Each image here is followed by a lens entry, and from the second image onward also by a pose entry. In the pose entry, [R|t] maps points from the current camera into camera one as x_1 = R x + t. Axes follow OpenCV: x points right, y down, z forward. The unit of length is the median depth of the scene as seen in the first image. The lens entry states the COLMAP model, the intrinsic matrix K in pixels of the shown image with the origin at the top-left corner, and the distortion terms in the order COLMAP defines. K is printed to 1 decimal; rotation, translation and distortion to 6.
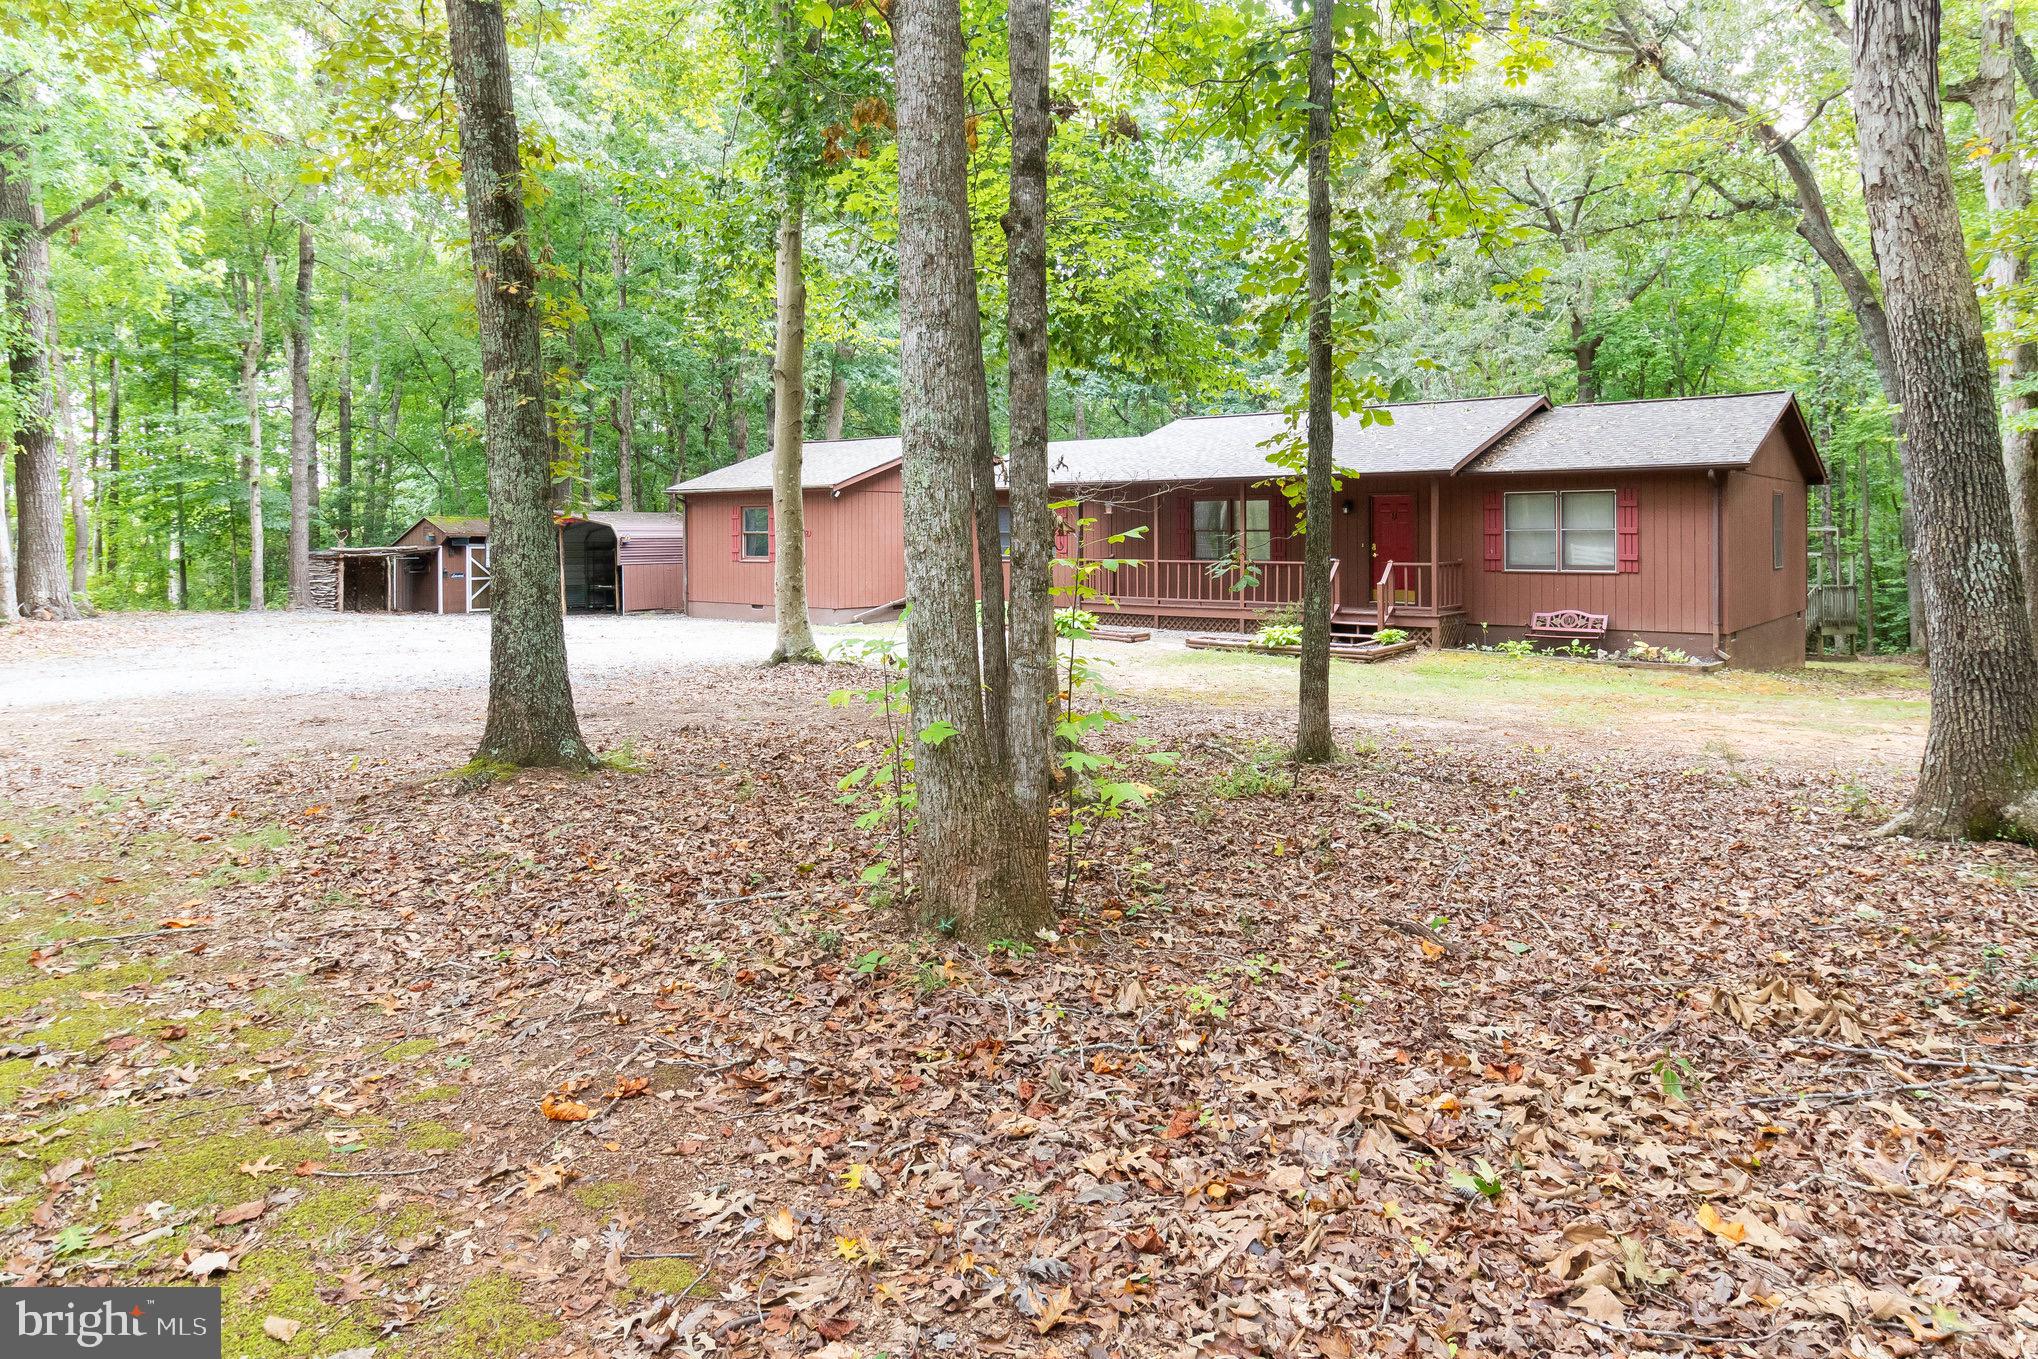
lens RADIAL K [[1222.8, 0, 1019.0], [0, 1222.8, 679.5], [0, 0, 1]] dist [-0.000066, -0.000088]
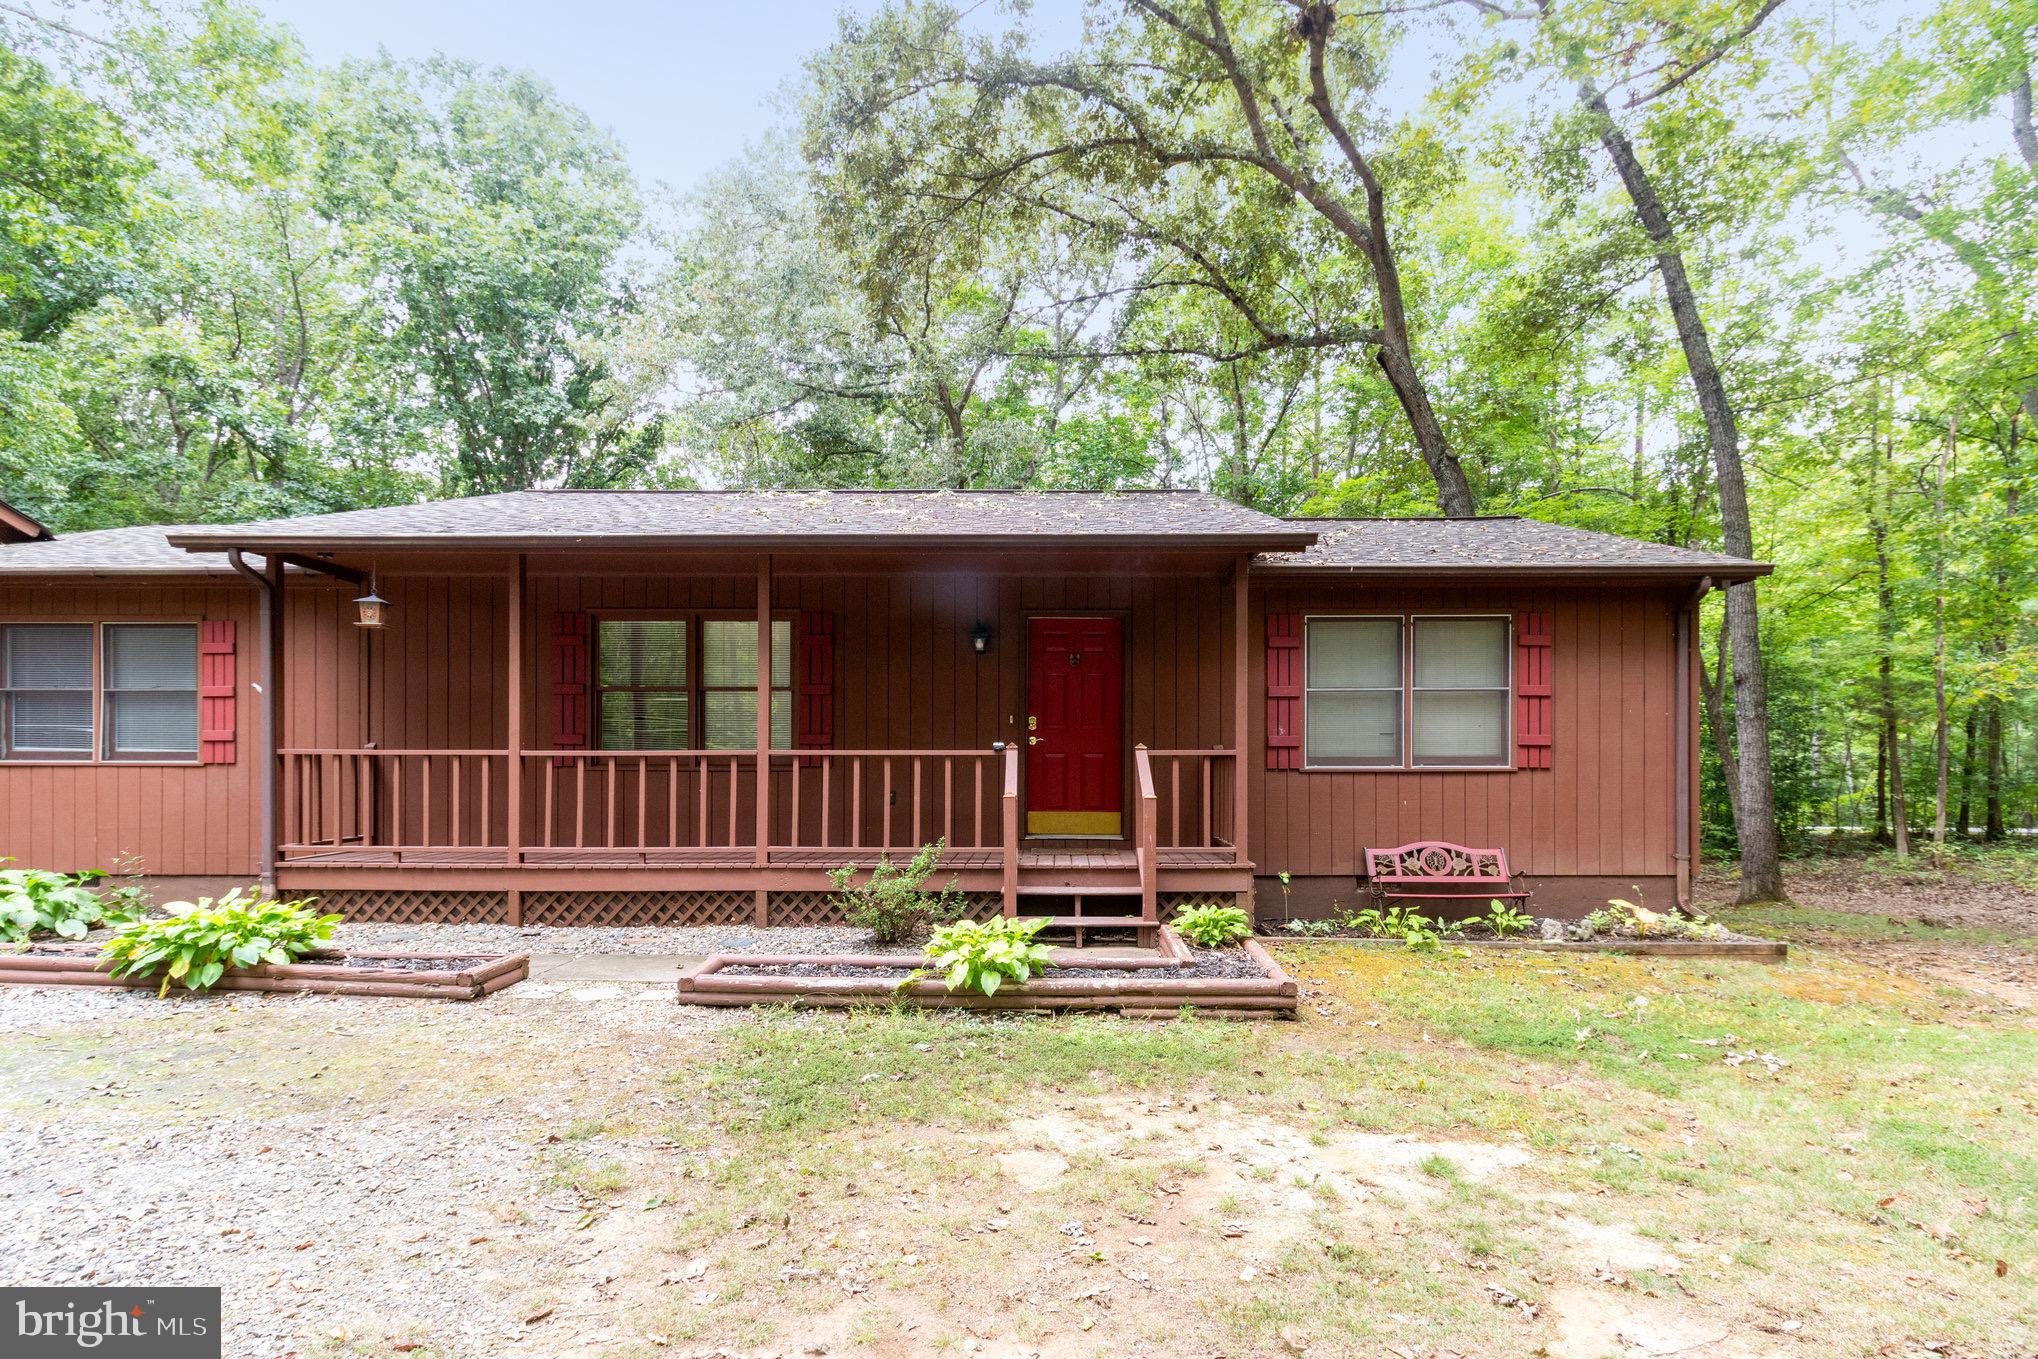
lens RADIAL K [[1016.7, 0, 1018.3], [0, 1016.7, 756.5], [0, 0, 1]] dist [0.002529, 0.000343]
pose [[0.783990, 0.011374, 0.620669, 0.040120], [0.070148, 0.991805, -0.106782, -0.054890], [-0.616797, 0.127254, 0.776767, 0.717120]]
